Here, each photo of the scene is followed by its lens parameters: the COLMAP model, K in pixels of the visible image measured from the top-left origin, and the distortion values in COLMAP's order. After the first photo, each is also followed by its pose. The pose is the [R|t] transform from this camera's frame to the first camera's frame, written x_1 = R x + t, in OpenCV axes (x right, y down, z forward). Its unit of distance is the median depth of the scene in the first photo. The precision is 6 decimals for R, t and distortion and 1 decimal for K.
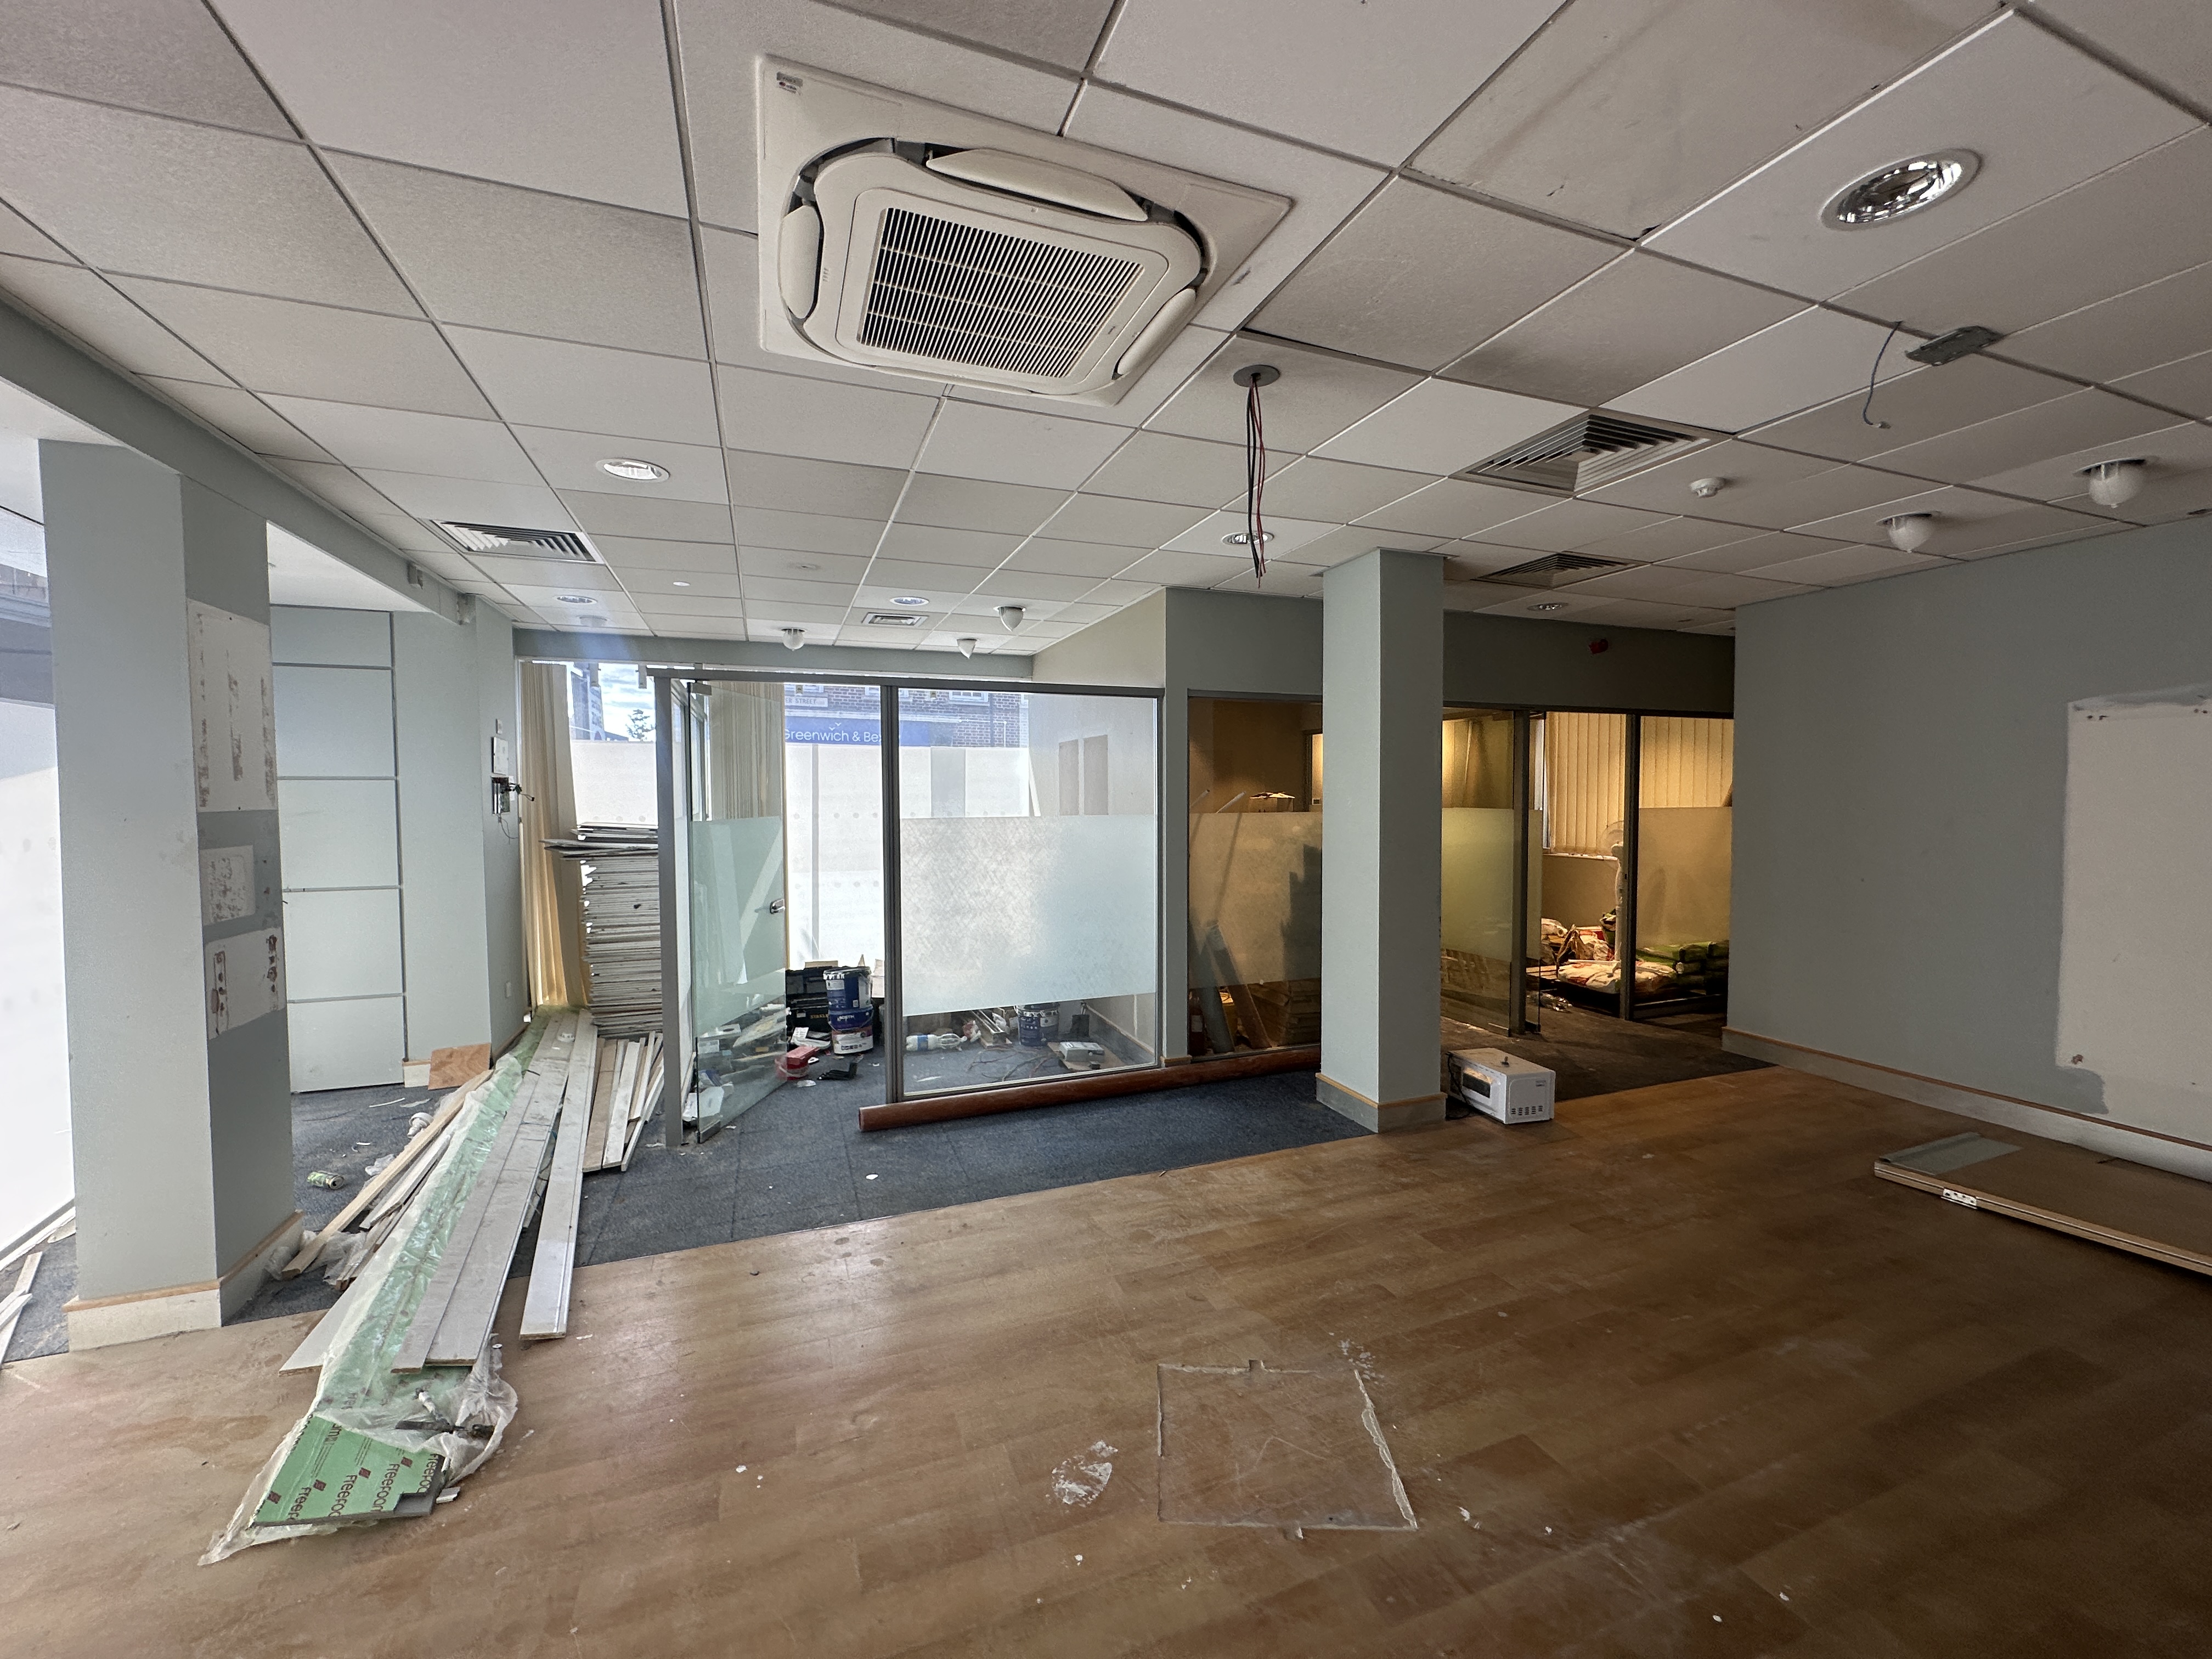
lens RADIAL K [[883.9, 0, 1106.1], [0, 883.9, 831.0], [0, 0, 1]] dist [-0.006608, 0.001354]
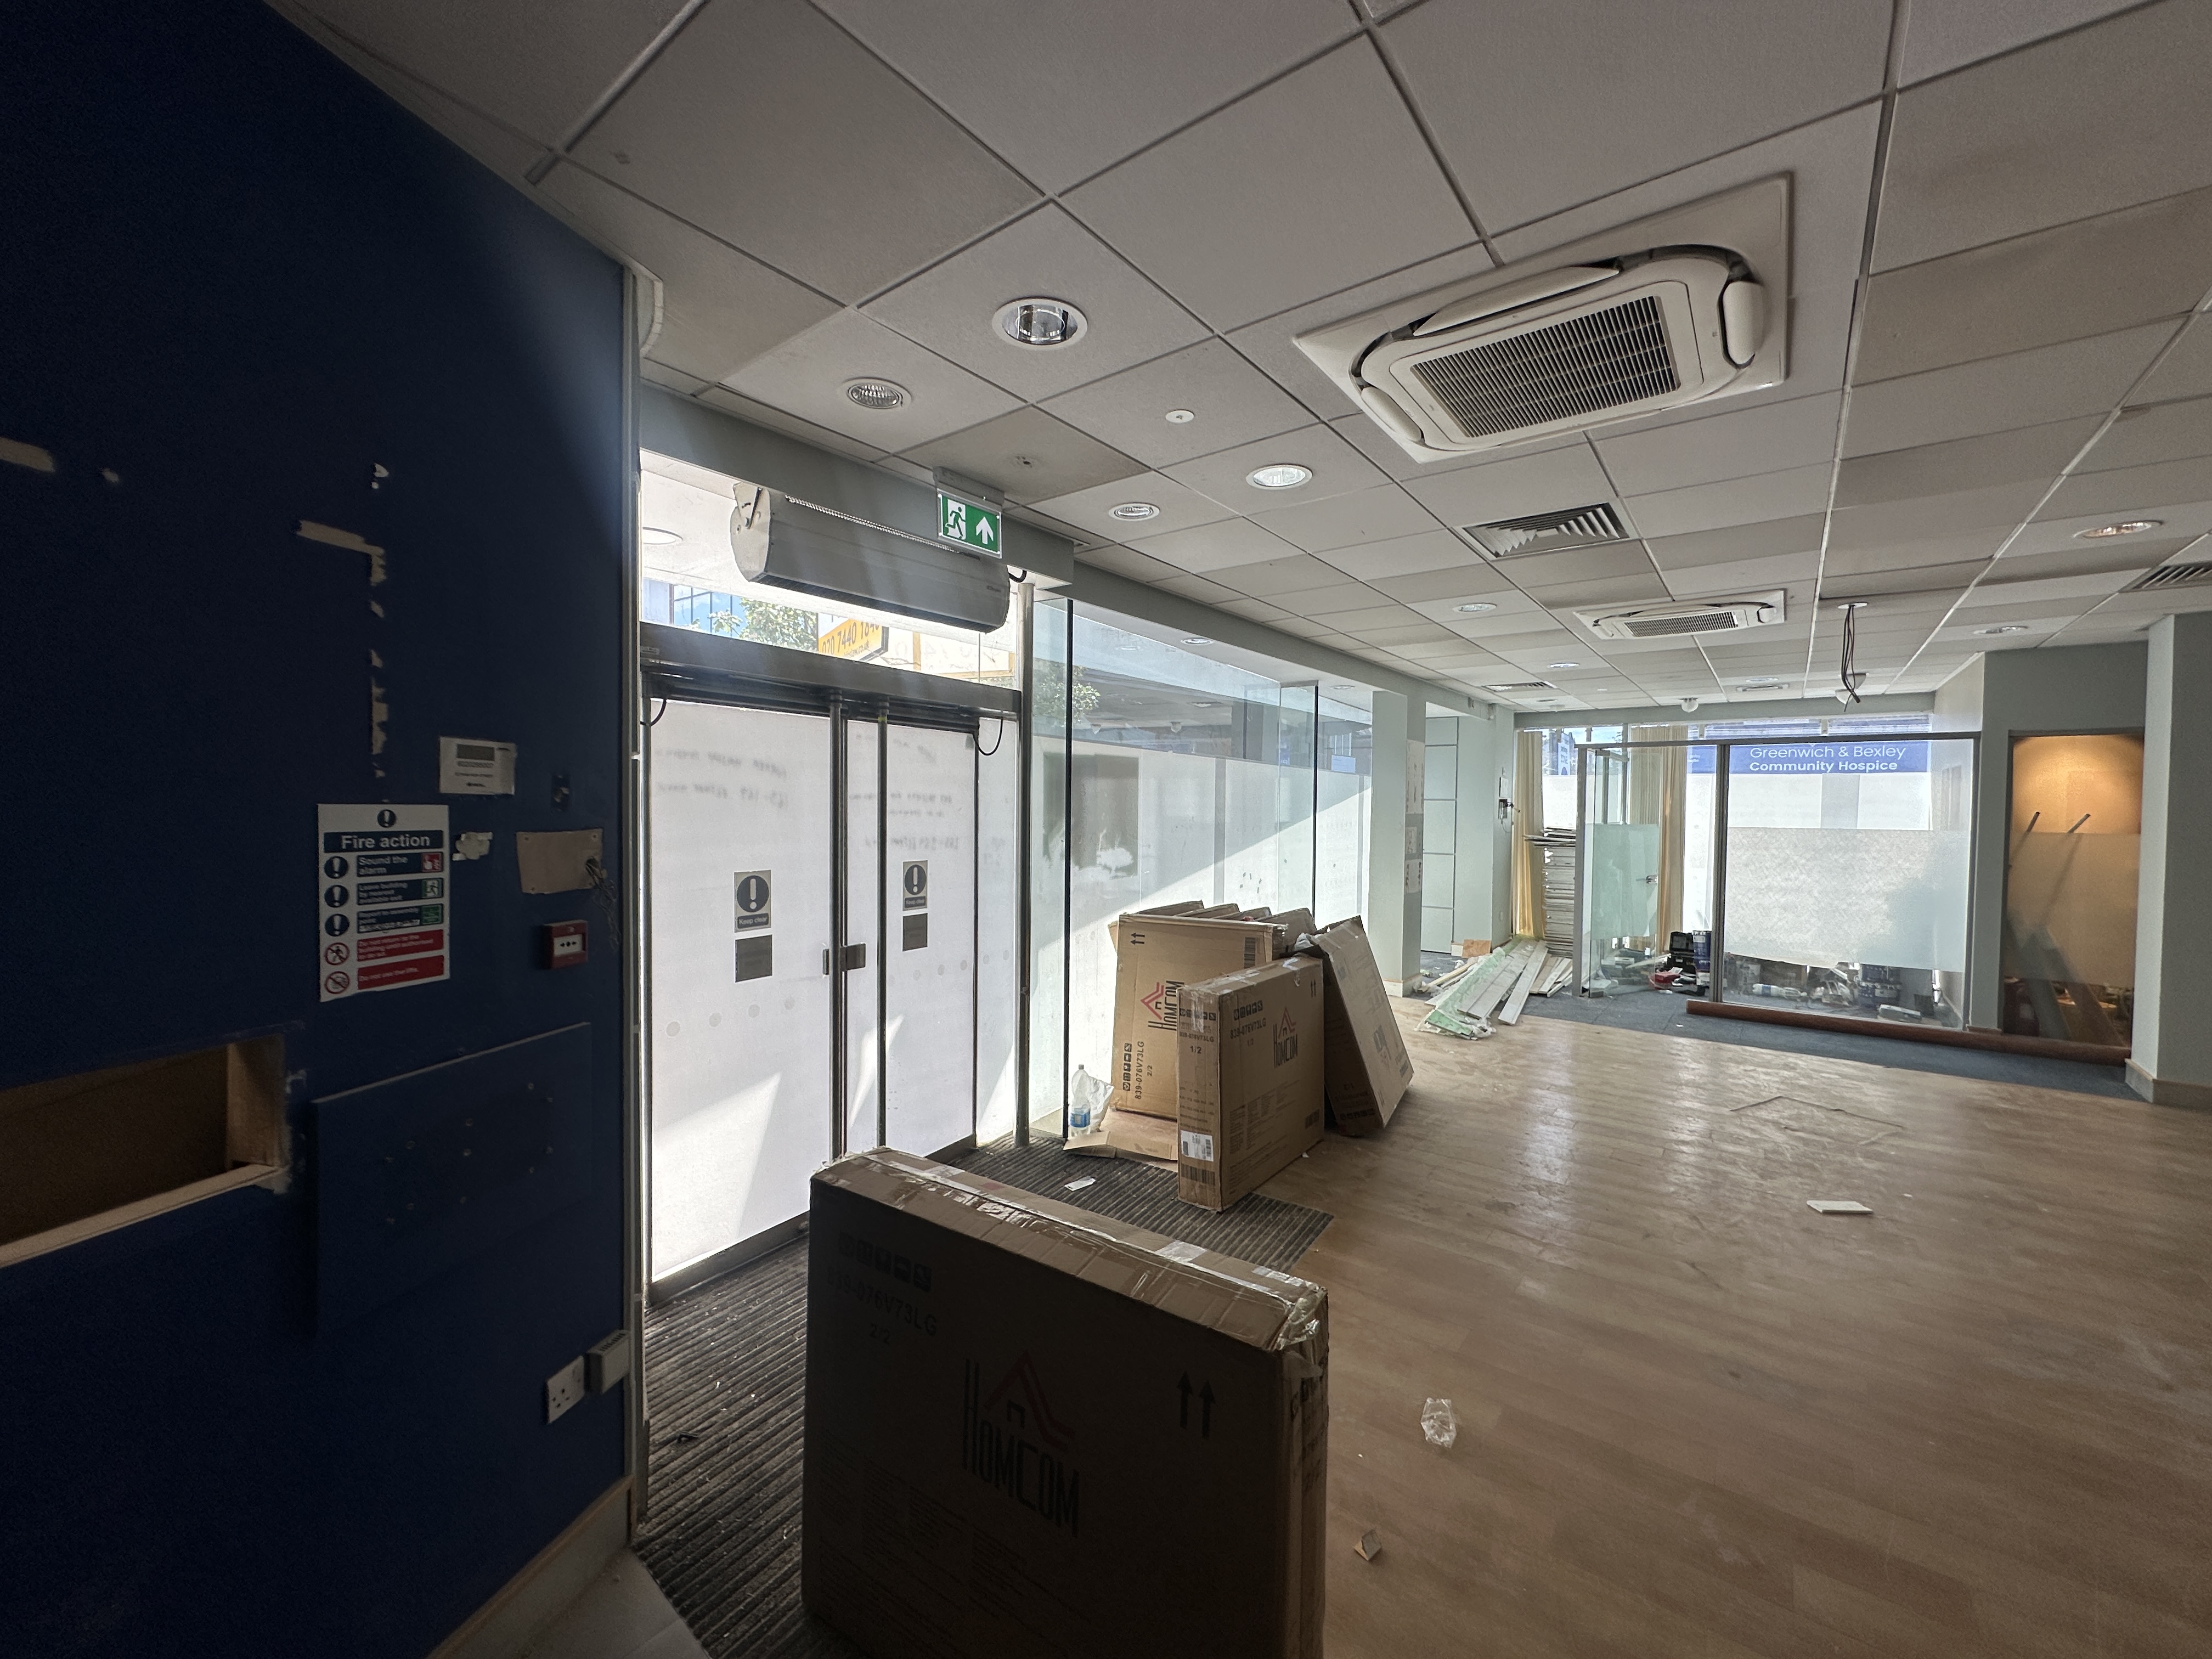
lens RADIAL K [[883.9, 0, 1106.1], [0, 883.9, 831.0], [0, 0, 1]] dist [-0.006608, 0.001354]
pose [[0.519203, 0.035461, -0.853915, 0.721570], [-0.048404, 0.998755, 0.012044, 0.038512], [0.853279, 0.035080, 0.520273, -1.047024]]
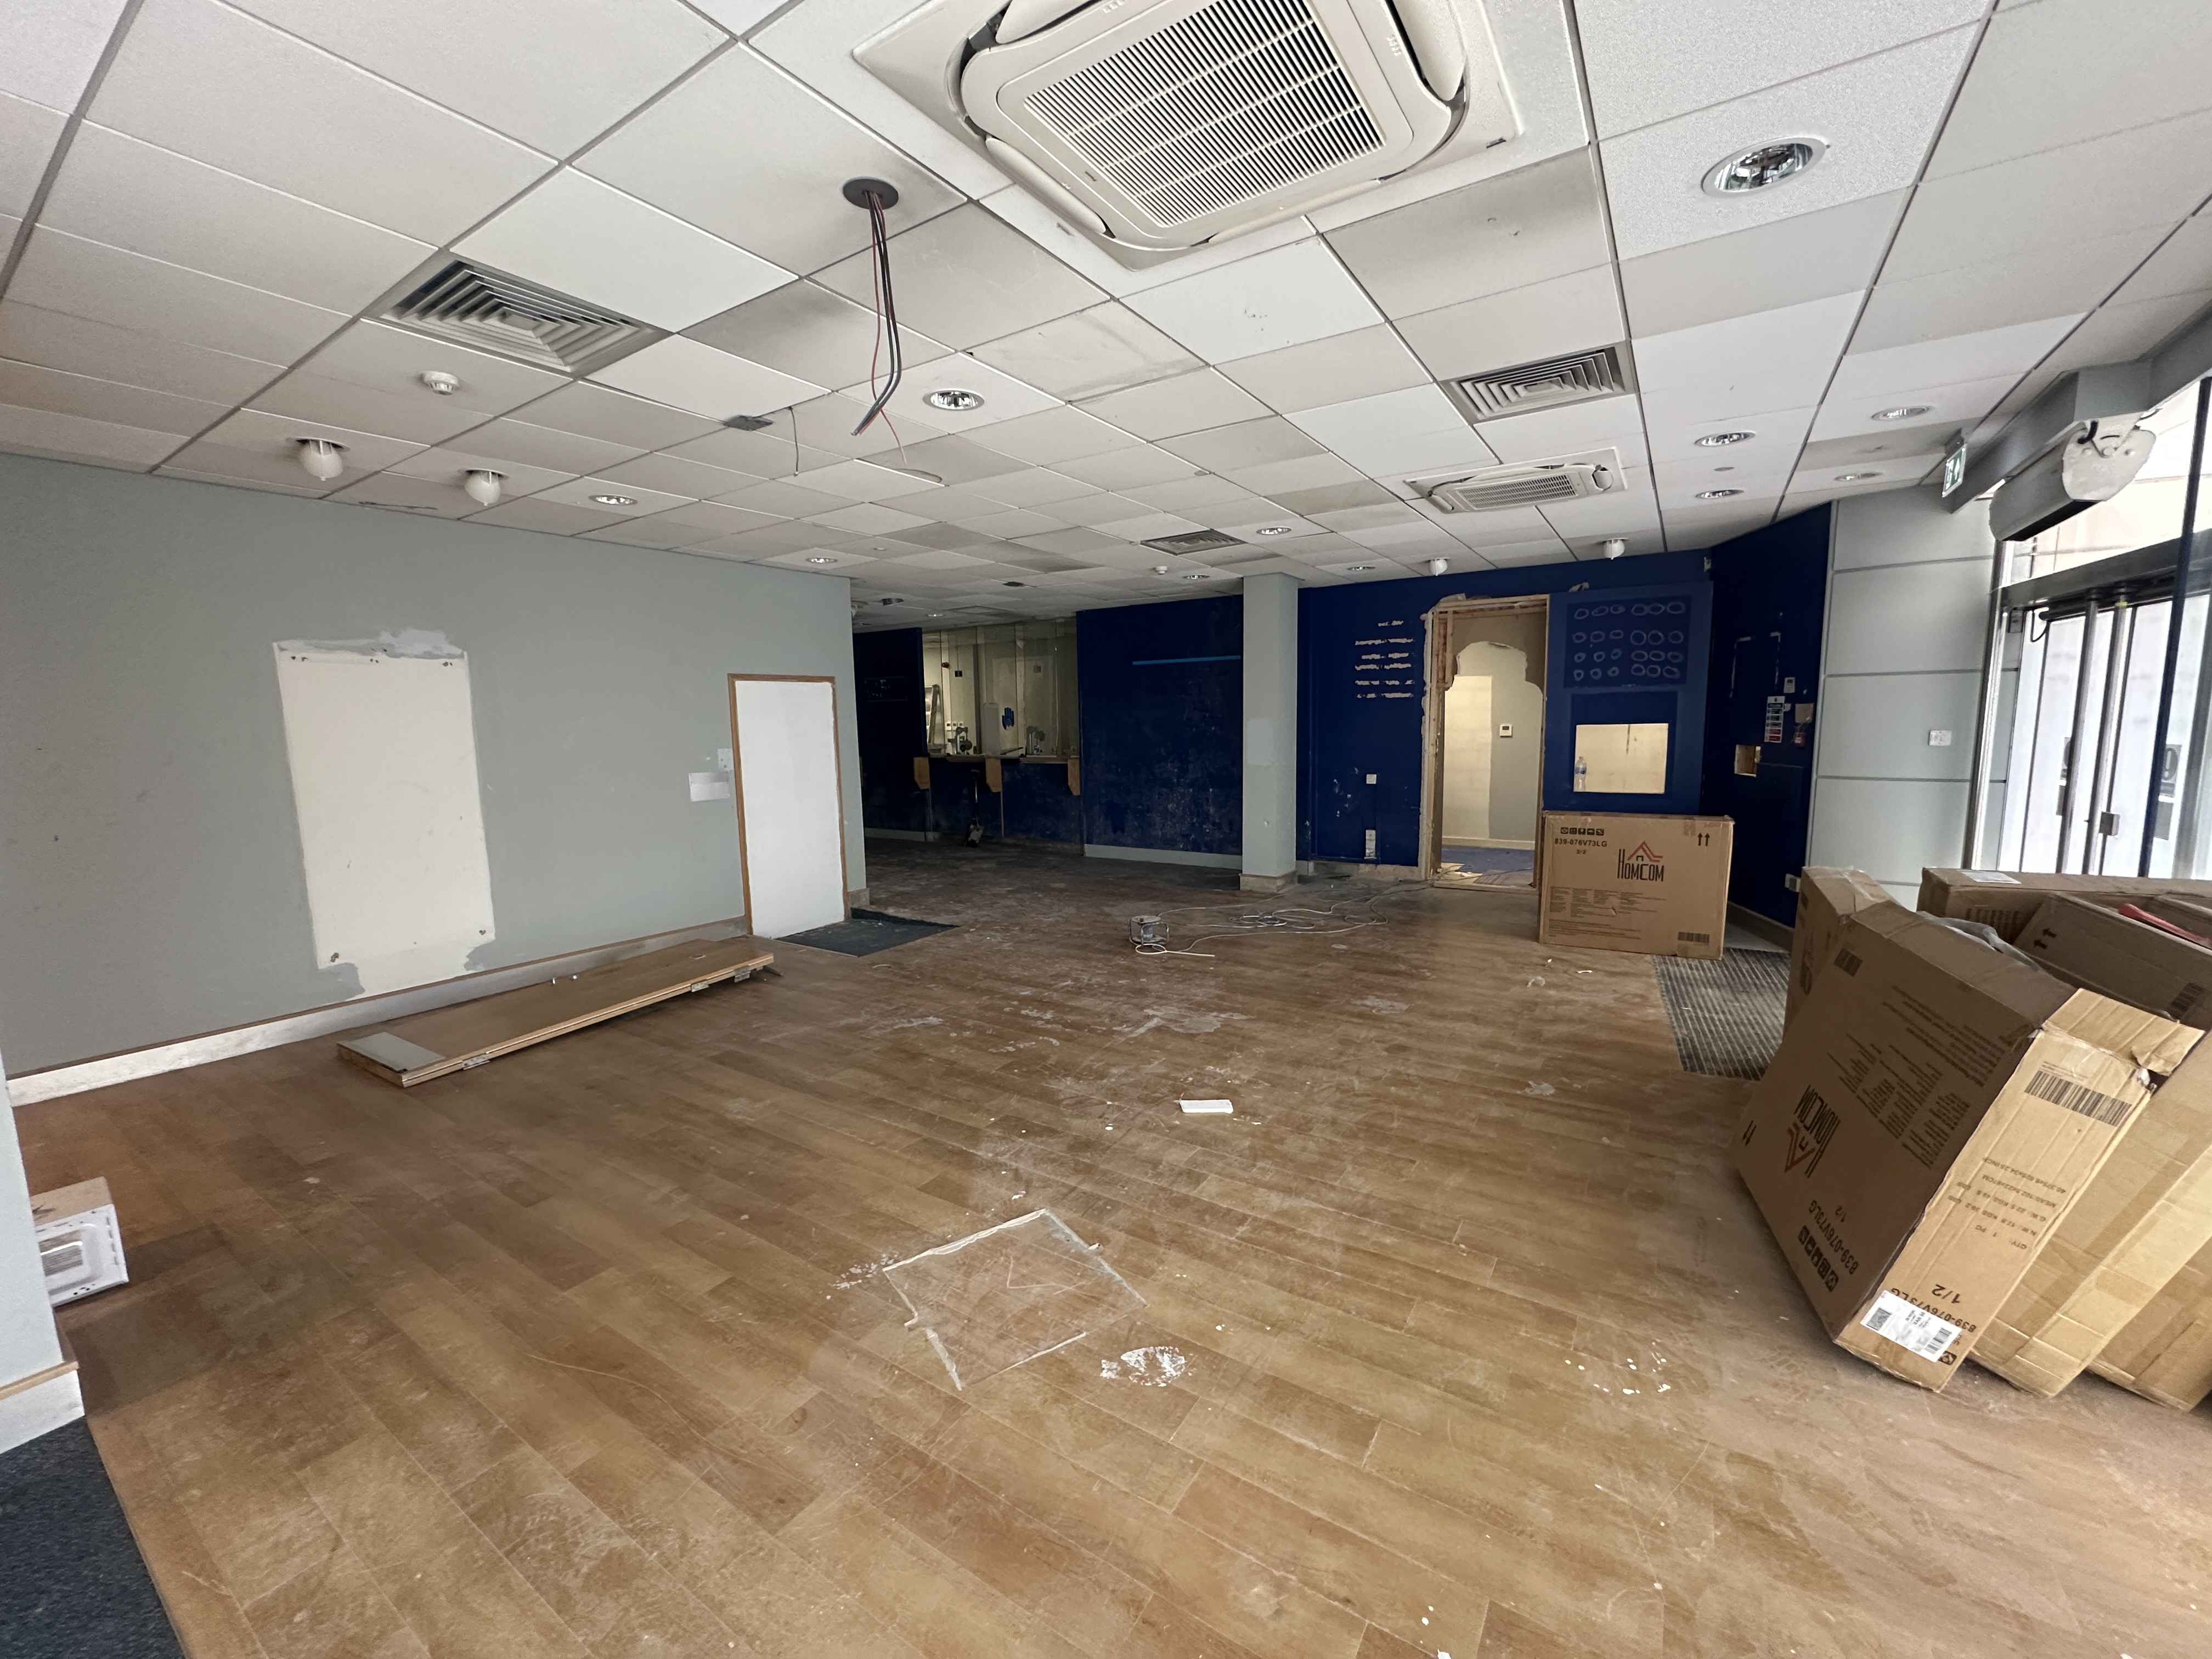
lens RADIAL K [[878.9, 0, 1108.2], [0, 878.9, 830.2], [0, 0, 1]] dist [-0.004948, 0.000286]
pose [[-0.580791, -0.088198, 0.809261, -0.486810], [0.056713, 0.987314, 0.148305, -0.022497], [-0.812075, 0.132030, -0.568421, 0.974265]]
